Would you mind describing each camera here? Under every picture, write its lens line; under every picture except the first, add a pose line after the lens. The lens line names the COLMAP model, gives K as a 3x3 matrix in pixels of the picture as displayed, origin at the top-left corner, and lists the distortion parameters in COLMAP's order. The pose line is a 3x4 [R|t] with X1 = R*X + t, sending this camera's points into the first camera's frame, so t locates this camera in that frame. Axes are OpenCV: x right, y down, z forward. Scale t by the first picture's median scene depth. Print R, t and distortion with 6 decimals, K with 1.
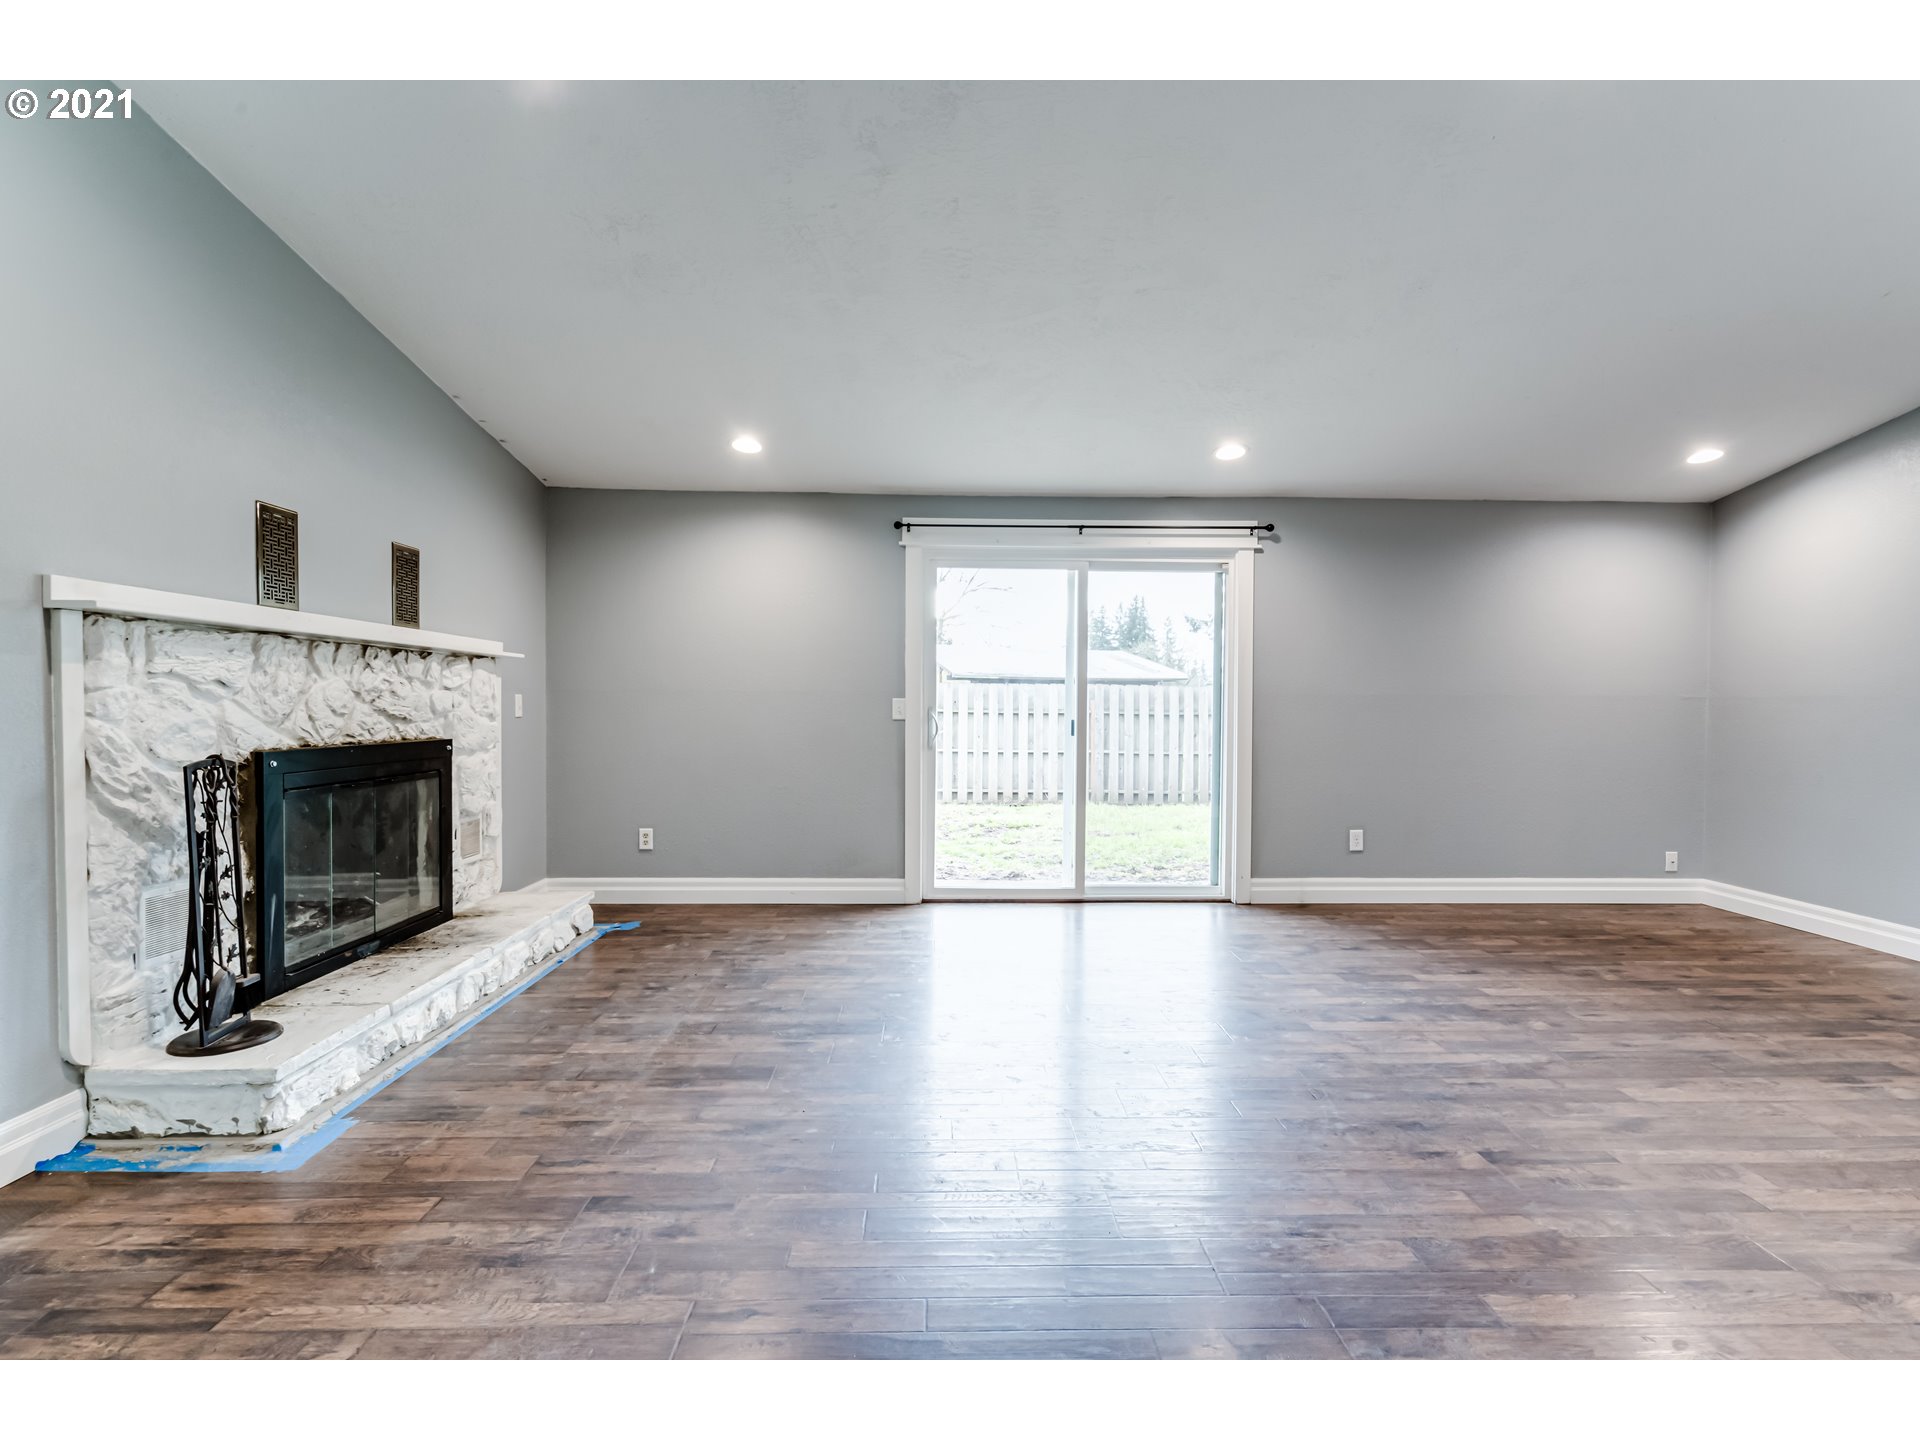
lens RADIAL K [[916.4, 0, 963.6], [0, 916.4, 720.2], [0, 0, 1]] dist [-0.001229, 0.001669]
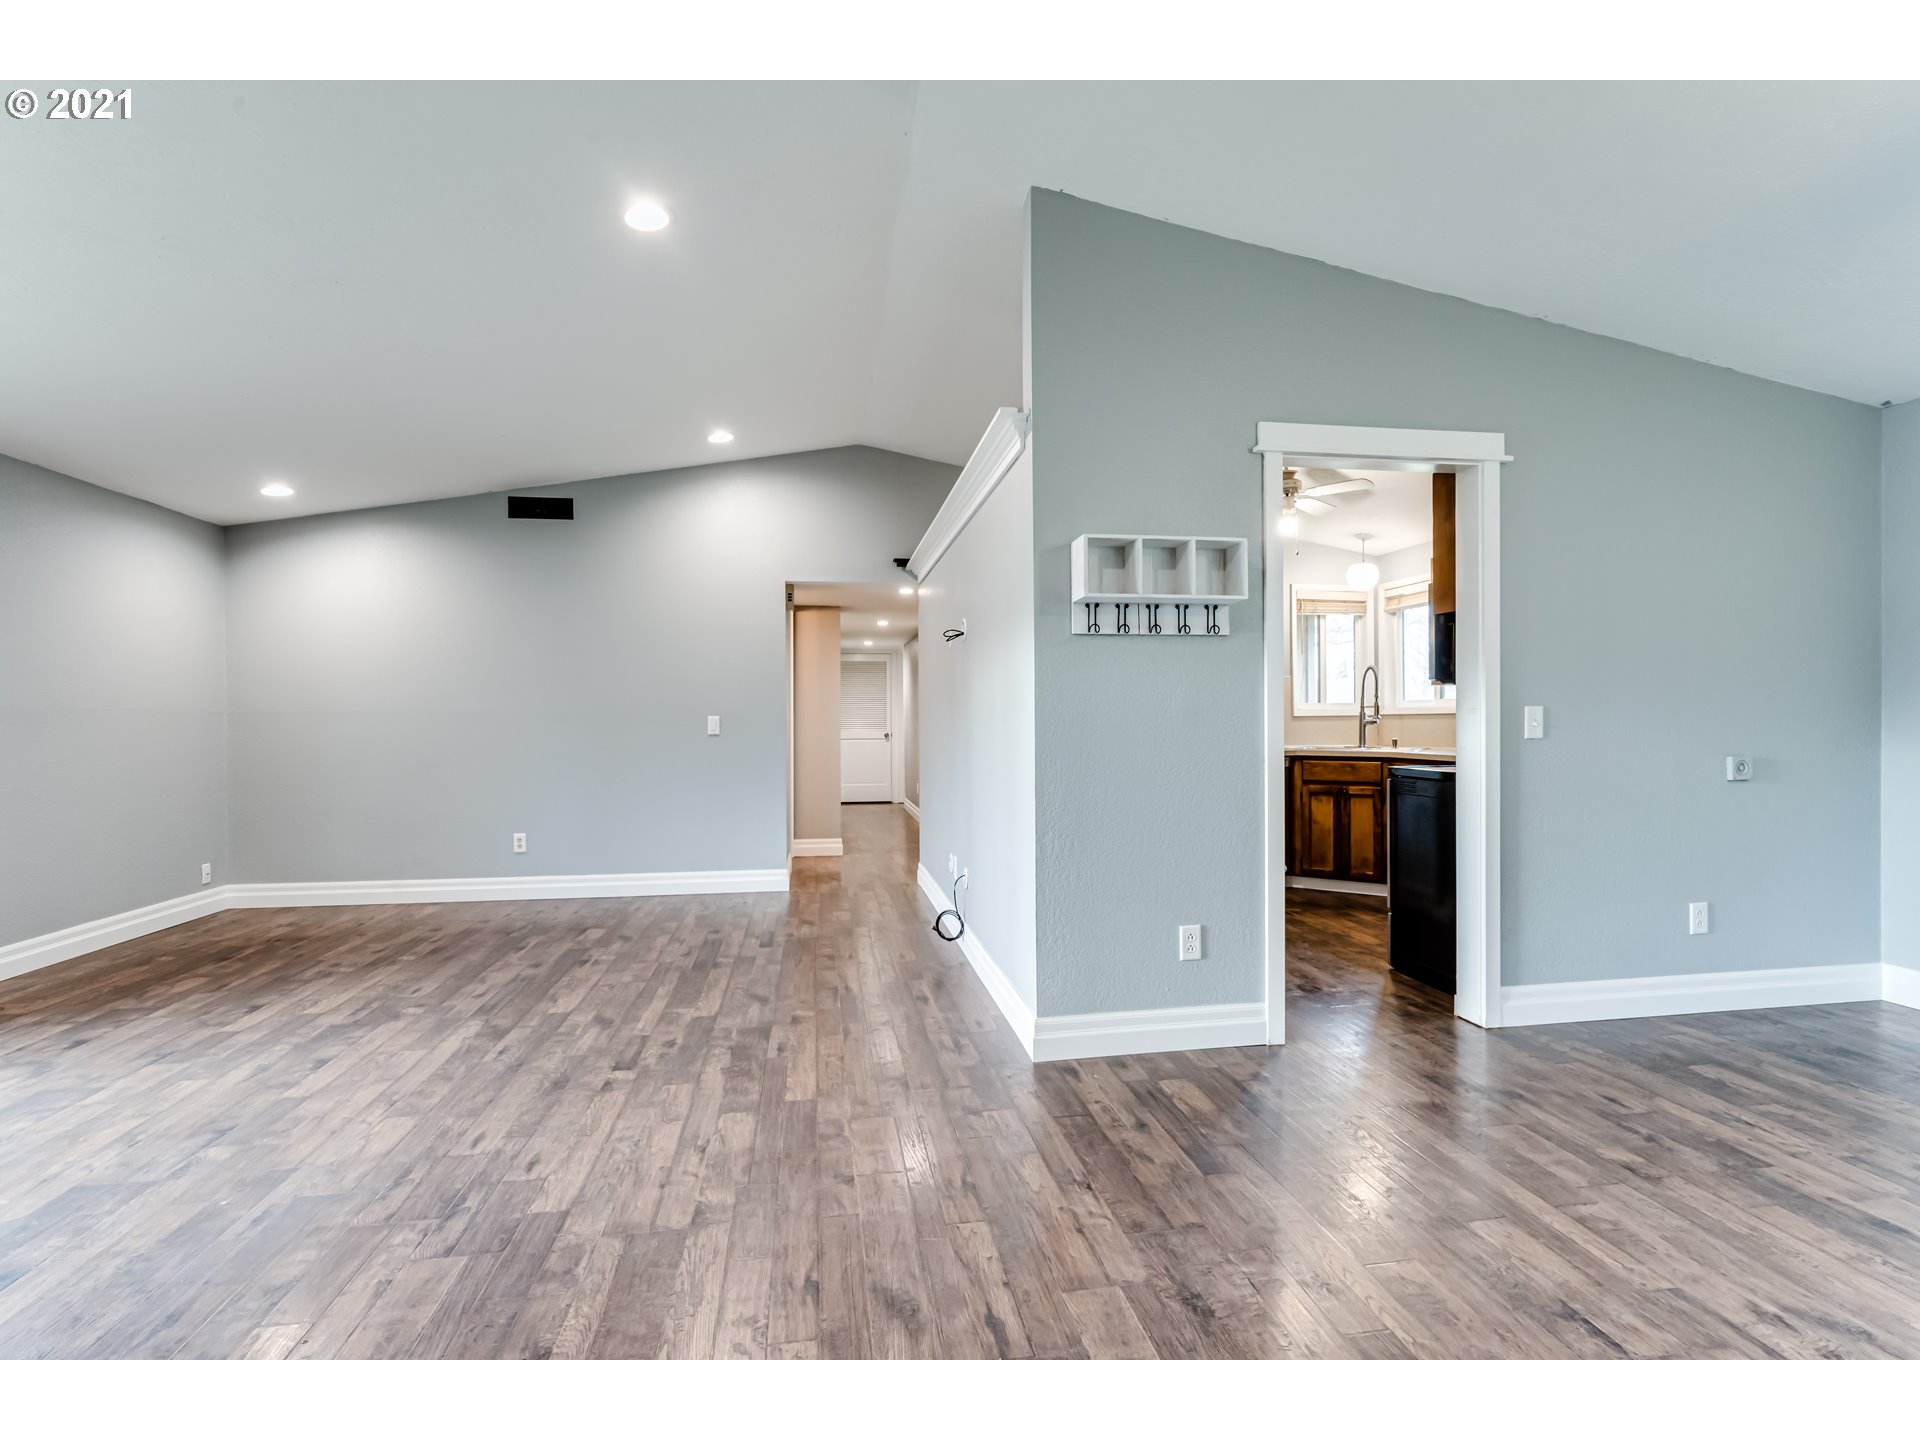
lens RADIAL K [[899.8, 0, 963.8], [0, 899.8, 729.0], [0, 0, 1]] dist [-0.001482, 0.000735]
pose [[-0.136358, -0.013734, 0.990564, -0.468392], [0.020763, 0.999645, 0.016718, -0.007143], [-0.990442, 0.022847, -0.136024, 0.435307]]
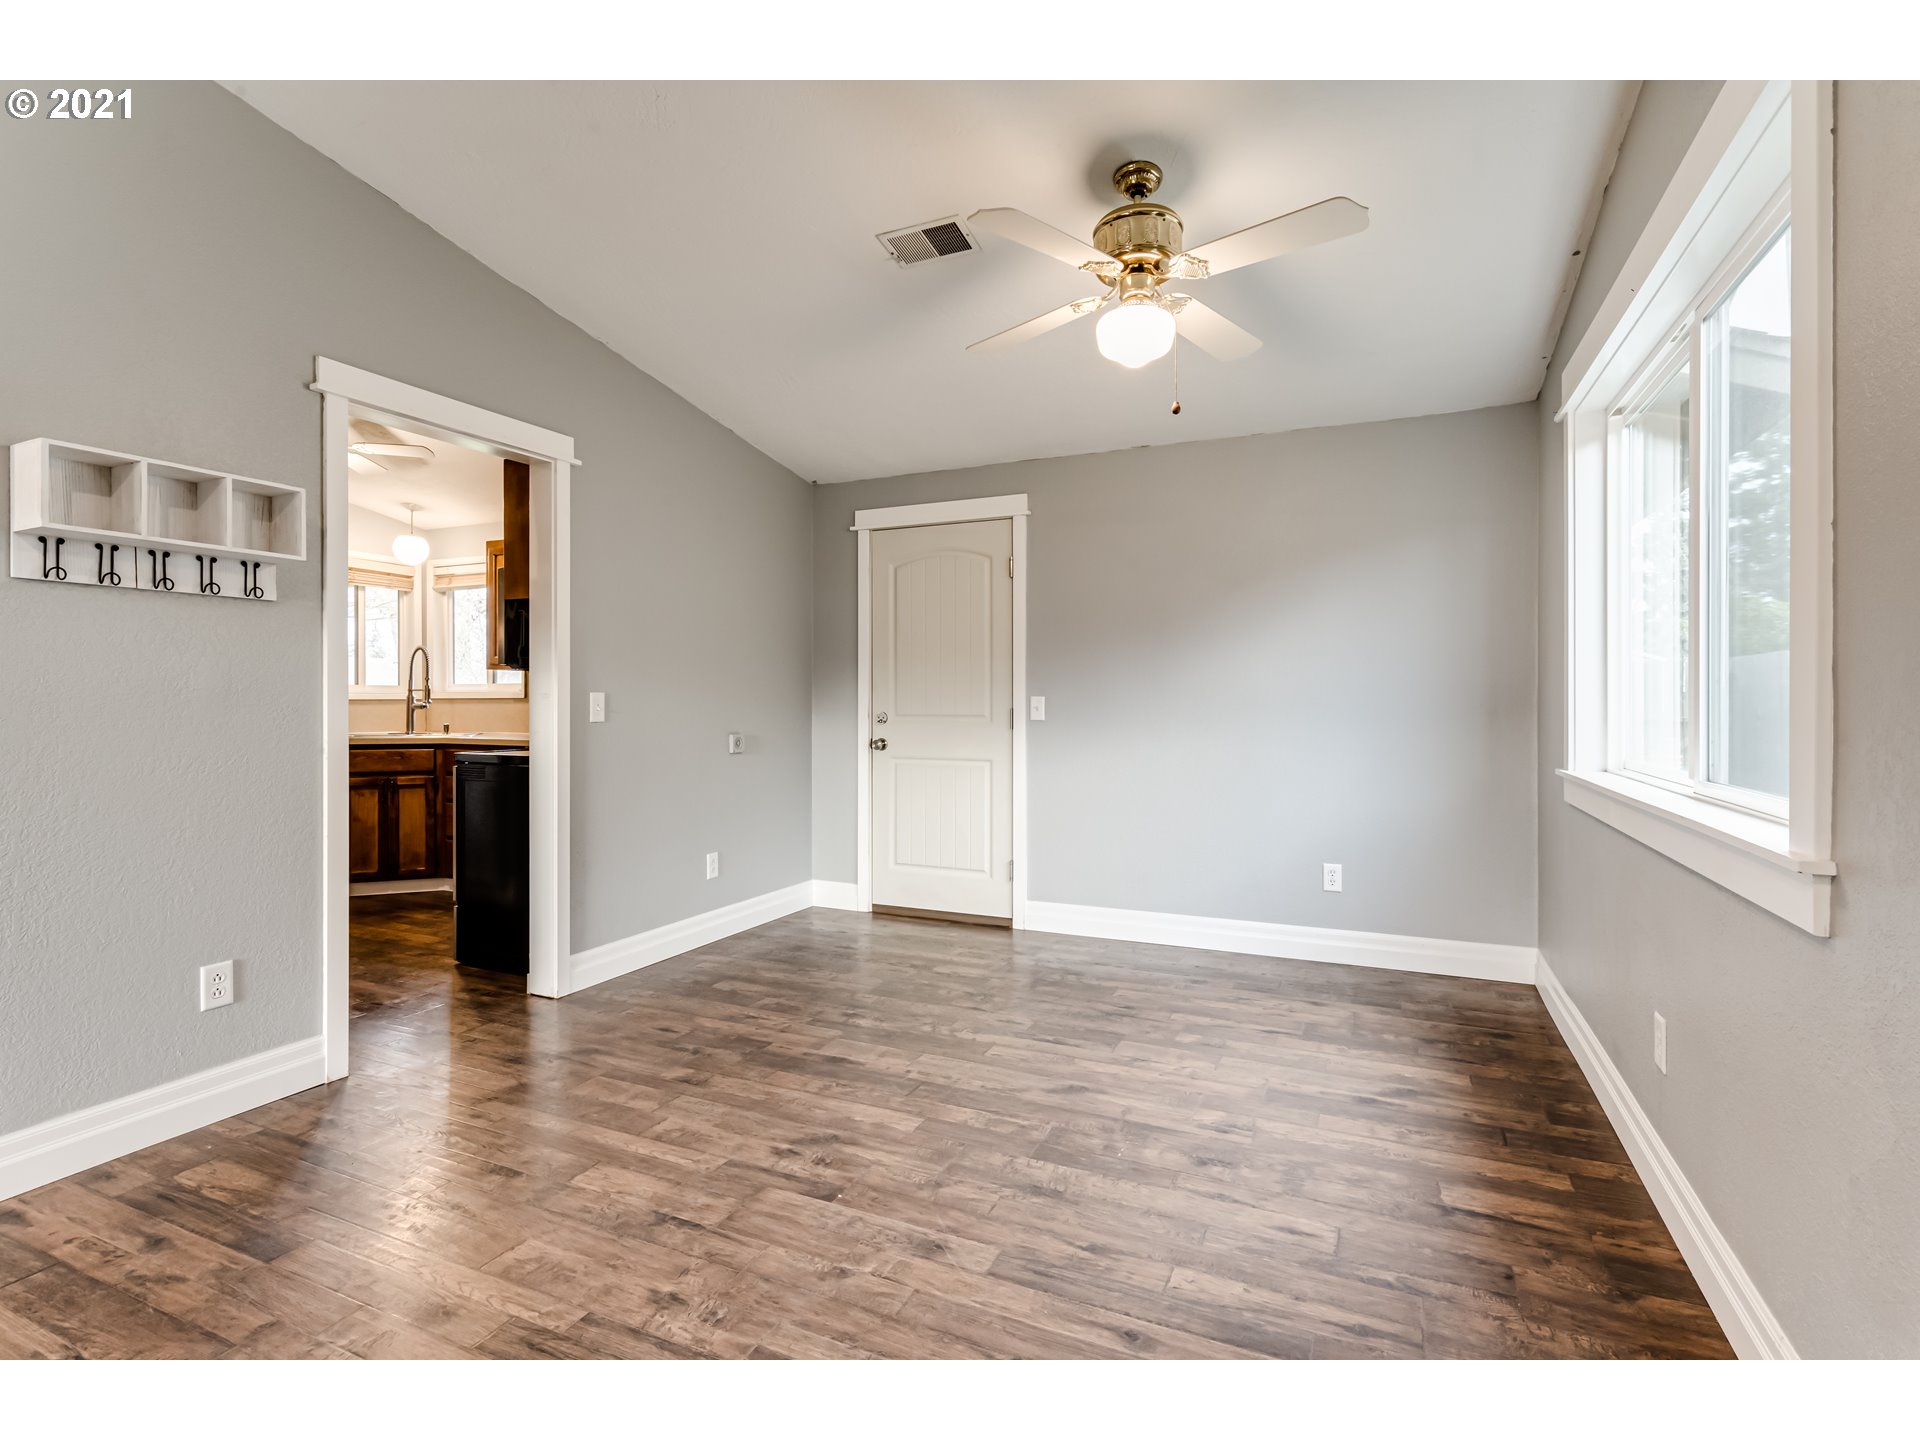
lens RADIAL K [[920.7, 0, 954.1], [0, 920.7, 703.4], [0, 0, 1]] dist [-0.000233, 0.000629]
pose [[-0.896154, -0.006635, 0.443693, -0.454001], [0.001030, 0.999854, 0.017033, -0.008188], [-0.443742, 0.015721, -0.896017, 0.480100]]
